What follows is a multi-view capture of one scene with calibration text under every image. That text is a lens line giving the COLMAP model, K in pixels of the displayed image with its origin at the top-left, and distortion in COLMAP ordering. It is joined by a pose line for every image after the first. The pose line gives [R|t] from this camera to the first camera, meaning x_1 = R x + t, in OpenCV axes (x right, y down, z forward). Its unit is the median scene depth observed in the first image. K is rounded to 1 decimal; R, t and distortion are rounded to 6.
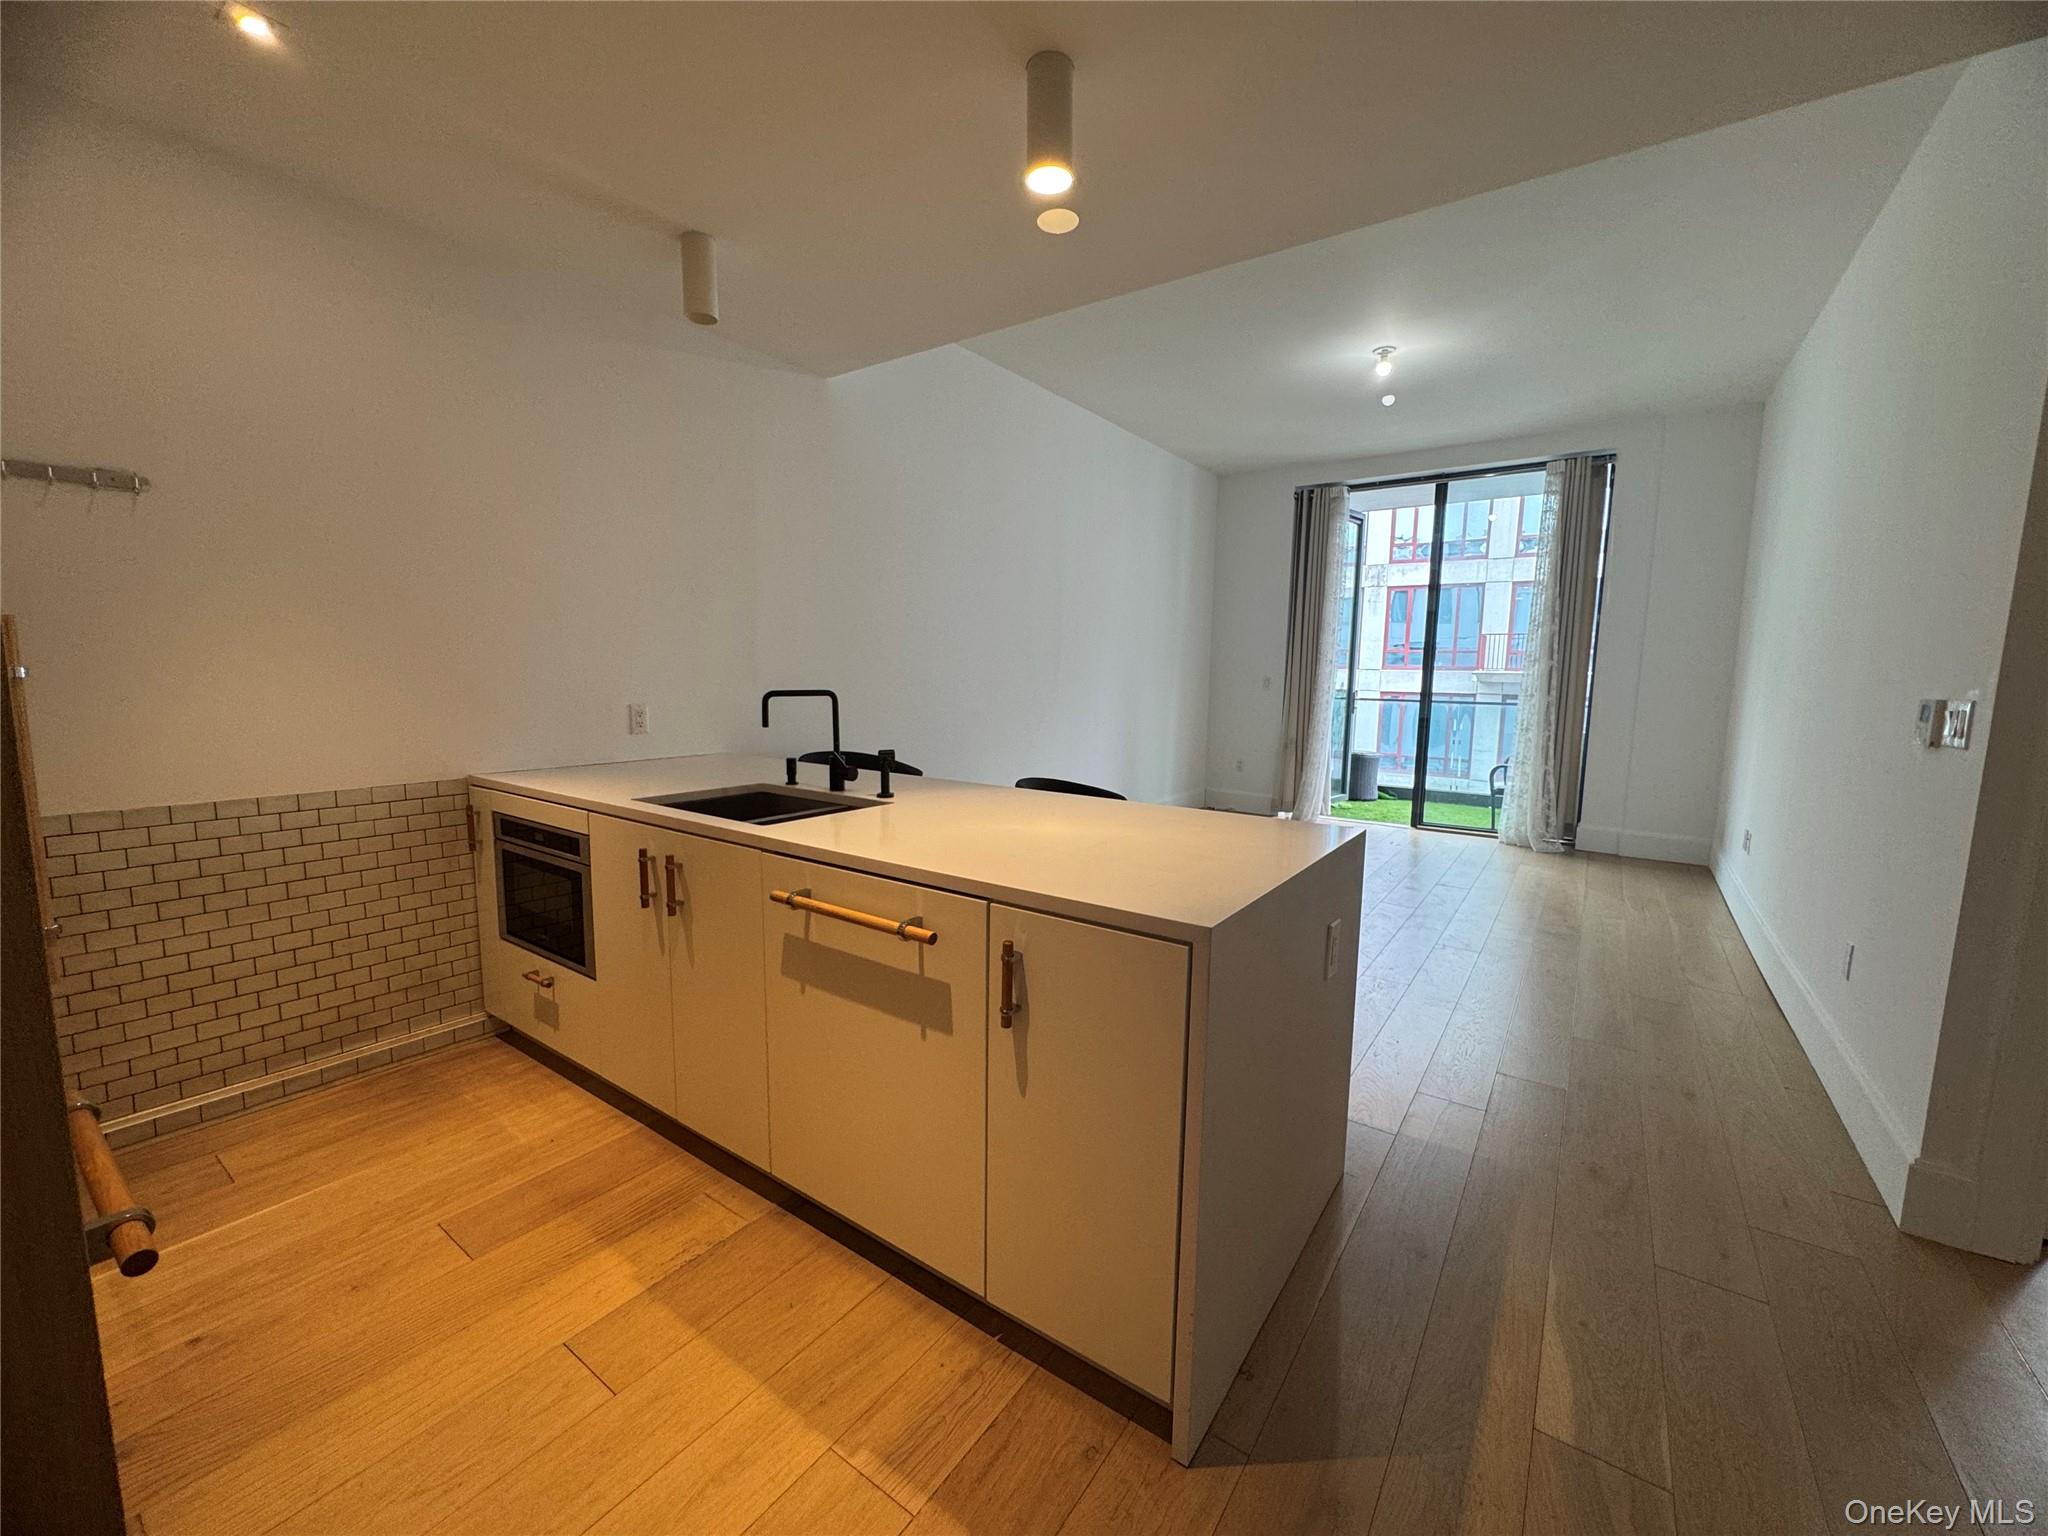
lens RADIAL K [[820.1, 0, 1027.1], [0, 820.1, 766.6], [0, 0, 1]] dist [-0.001195, 0.000134]
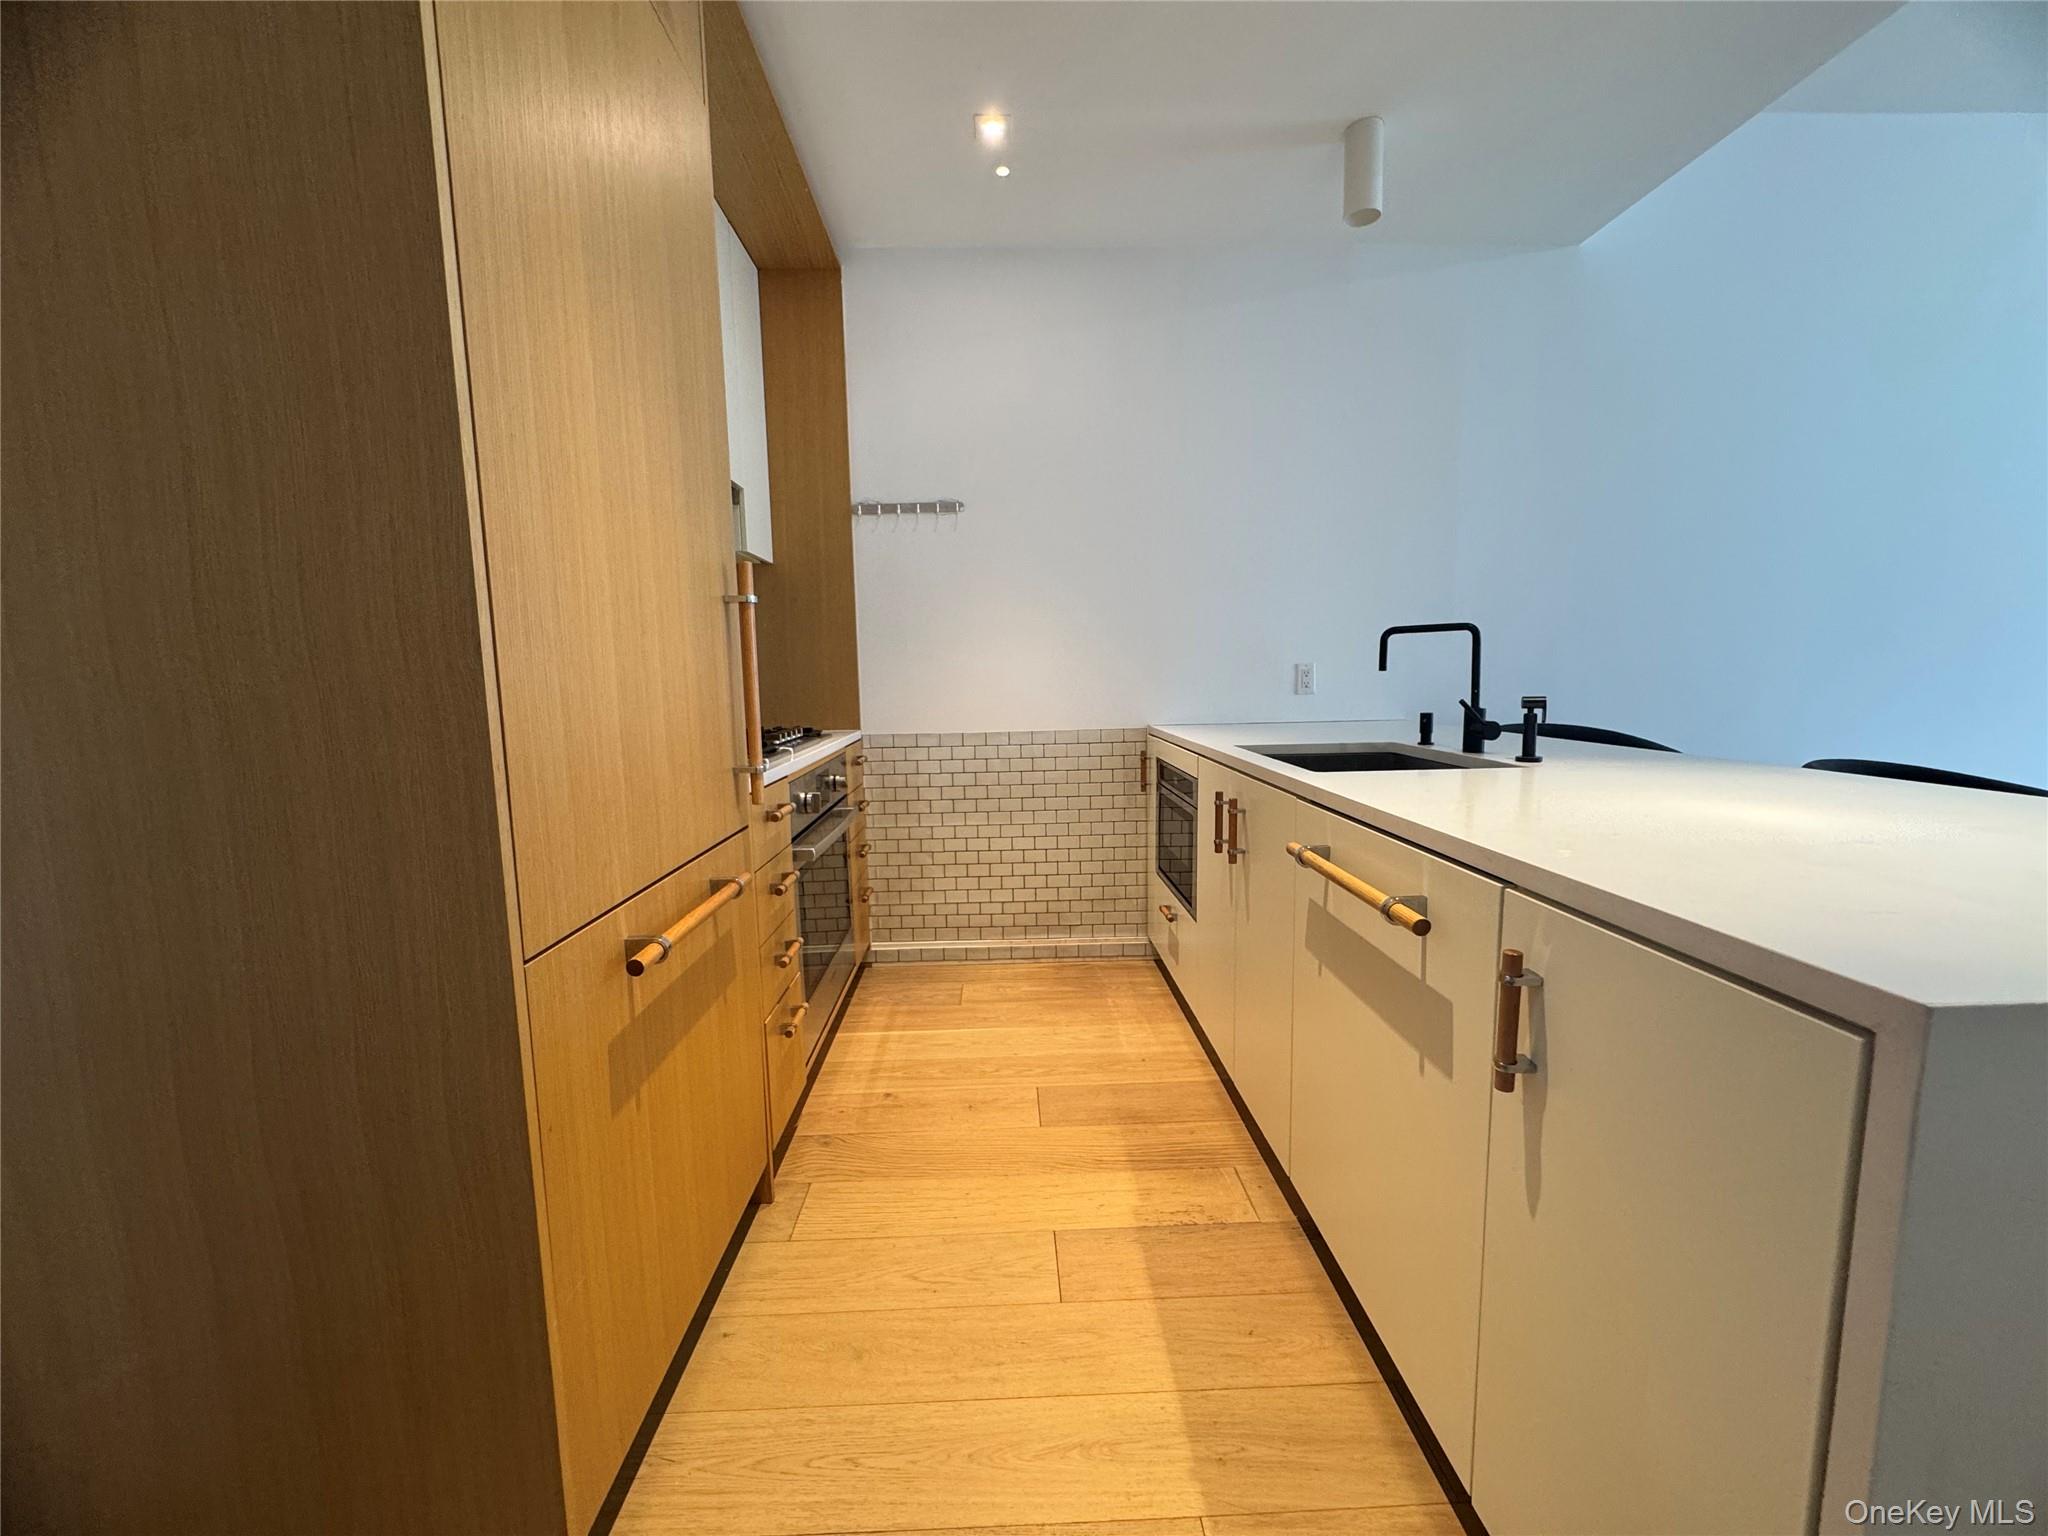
lens RADIAL K [[820.1, 0, 1024.1], [0, 820.1, 767.9], [0, 0, 1]] dist [-0.001195, 0.000134]
pose [[0.600930, 0.066258, -0.796551, 0.164759], [-0.066930, 0.997230, 0.032458, 0.057967], [0.796495, 0.033808, 0.603700, 0.237934]]
